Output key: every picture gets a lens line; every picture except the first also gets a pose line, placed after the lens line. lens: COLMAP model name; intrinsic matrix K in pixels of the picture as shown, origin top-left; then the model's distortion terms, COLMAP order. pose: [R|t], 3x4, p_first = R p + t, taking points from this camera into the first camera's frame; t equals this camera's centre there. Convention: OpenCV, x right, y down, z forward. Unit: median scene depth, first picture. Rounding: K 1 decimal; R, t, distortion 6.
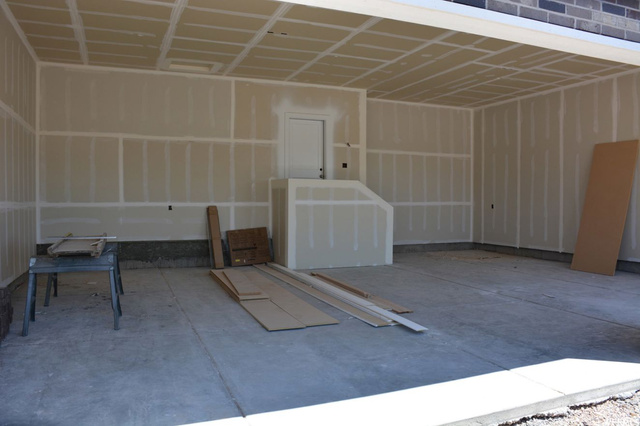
lens RADIAL K [[499.3, 0, 320.0], [0, 499.3, 213.0], [0, 0, 1]] dist [-0.148902, 0.104853]
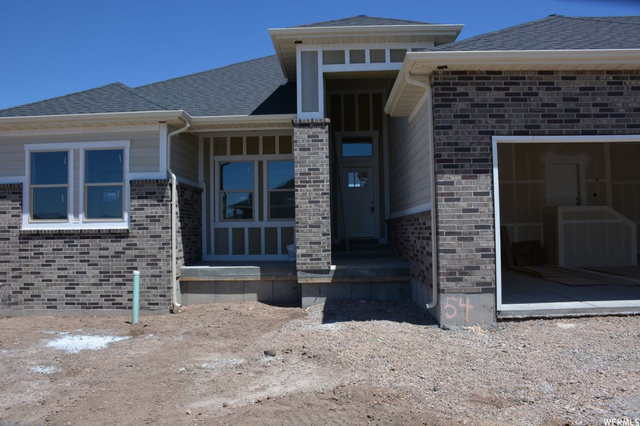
lens RADIAL K [[499.3, 0, 320.0], [0, 499.3, 213.0], [0, 0, 1]] dist [-0.148902, 0.104853]
pose [[0.908715, -0.034373, -0.416000, -0.098299], [0.010105, 0.998123, -0.060398, 0.029533], [0.417296, 0.050681, 0.907357, -0.565603]]
